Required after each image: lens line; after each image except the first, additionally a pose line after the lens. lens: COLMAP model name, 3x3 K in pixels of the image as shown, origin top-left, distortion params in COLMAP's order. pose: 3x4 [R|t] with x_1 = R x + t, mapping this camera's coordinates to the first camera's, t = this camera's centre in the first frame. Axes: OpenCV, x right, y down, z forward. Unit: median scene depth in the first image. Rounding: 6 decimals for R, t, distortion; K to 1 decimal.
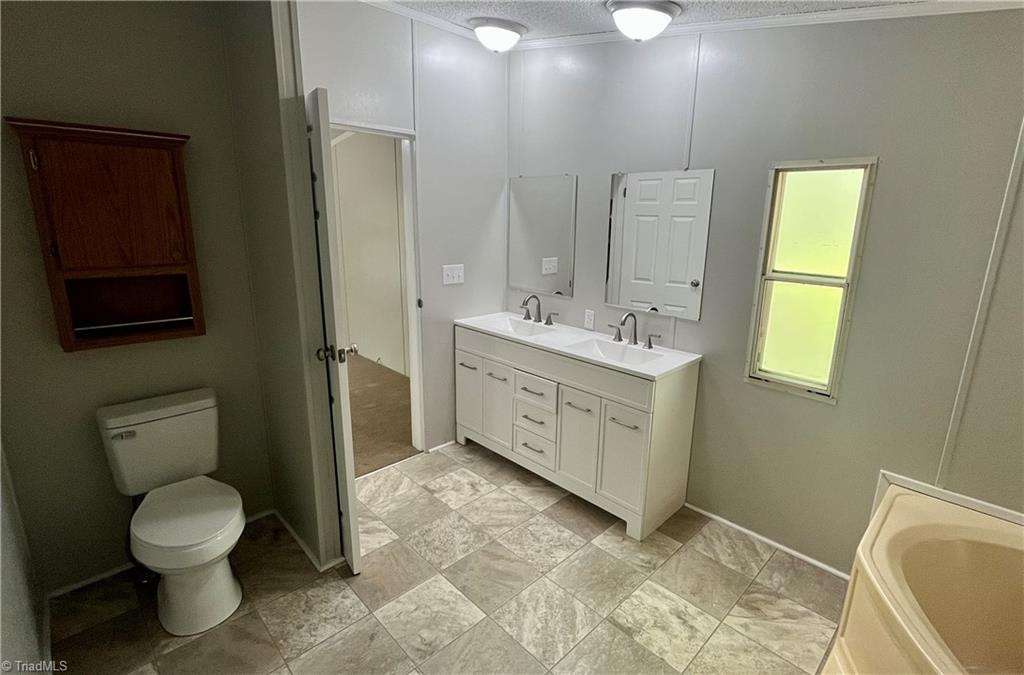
lens RADIAL K [[468.7, 0, 516.4], [0, 468.7, 341.2], [0, 0, 1]] dist [-0.015901, 0.000016]
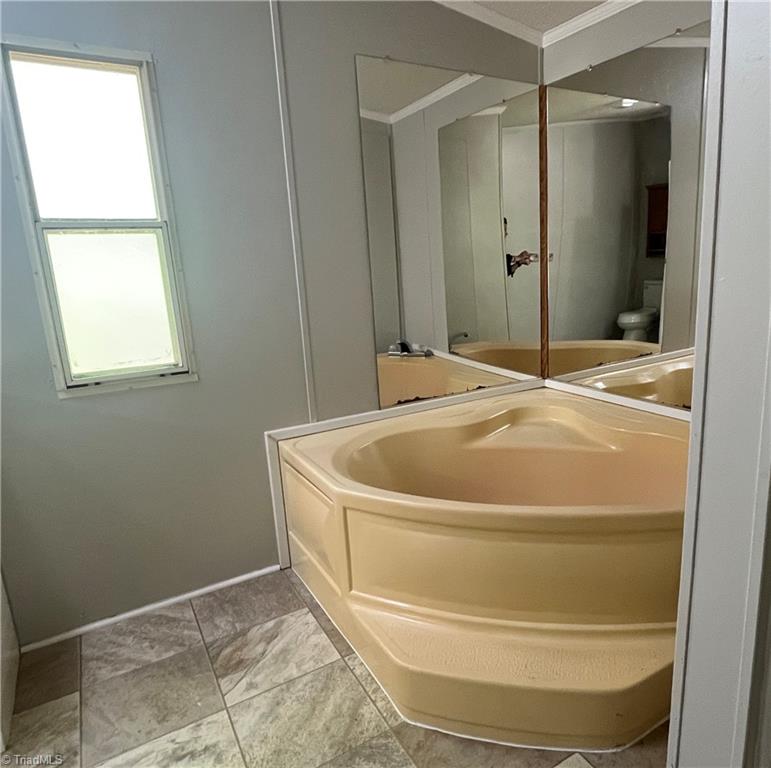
lens RADIAL K [[572.0, 0, 451.0], [0, 572.0, 390.5], [0, 0, 1]] dist [0.032795, -0.007700]
pose [[0.191572, -0.235042, 0.952919, -0.179739], [0.287242, 0.941818, 0.174557, 0.103094], [-0.938505, 0.240278, 0.247940, 0.340794]]
